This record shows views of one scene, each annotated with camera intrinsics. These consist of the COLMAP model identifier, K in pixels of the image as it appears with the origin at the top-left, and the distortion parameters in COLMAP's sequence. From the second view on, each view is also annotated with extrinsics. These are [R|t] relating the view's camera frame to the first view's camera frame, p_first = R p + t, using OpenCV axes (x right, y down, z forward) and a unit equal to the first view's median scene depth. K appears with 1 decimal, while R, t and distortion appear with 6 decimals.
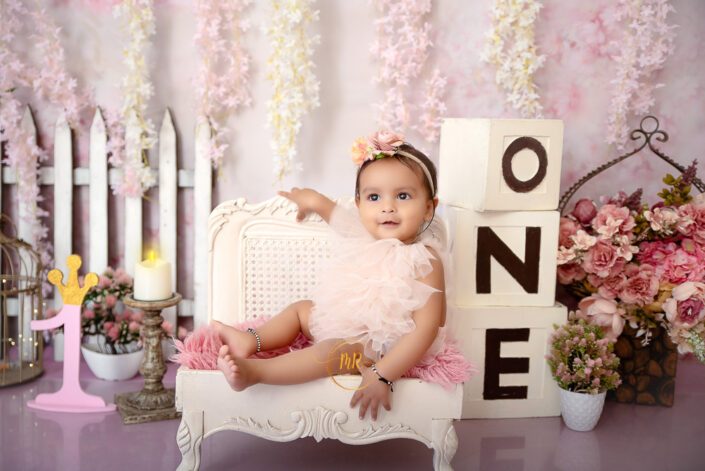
lens RADIAL K [[825.8, 0, 352.5], [0, 825.8, 235.5], [0, 0, 1]] dist [0.026977, 0.052744]
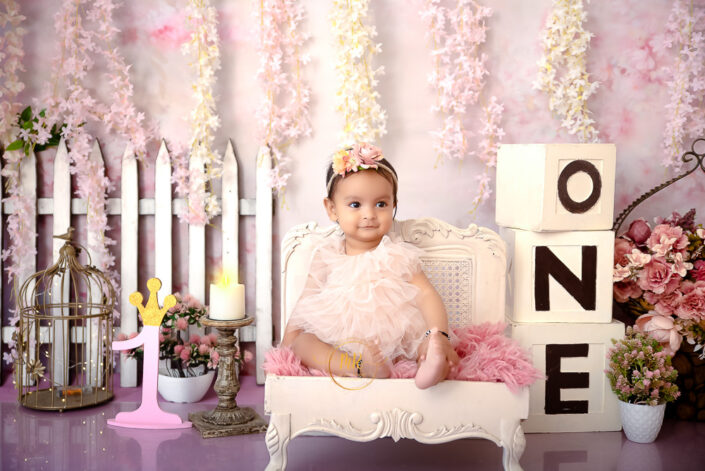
lens RADIAL K [[956.1, 0, 352.5], [0, 956.1, 235.5], [0, 0, 1]] dist [0.009293, 0.377287]
pose [[0.999683, -0.014332, -0.020714, -0.052728], [0.013206, 0.998480, -0.053518, 0.035827], [0.021450, 0.053227, 0.998352, -0.205297]]
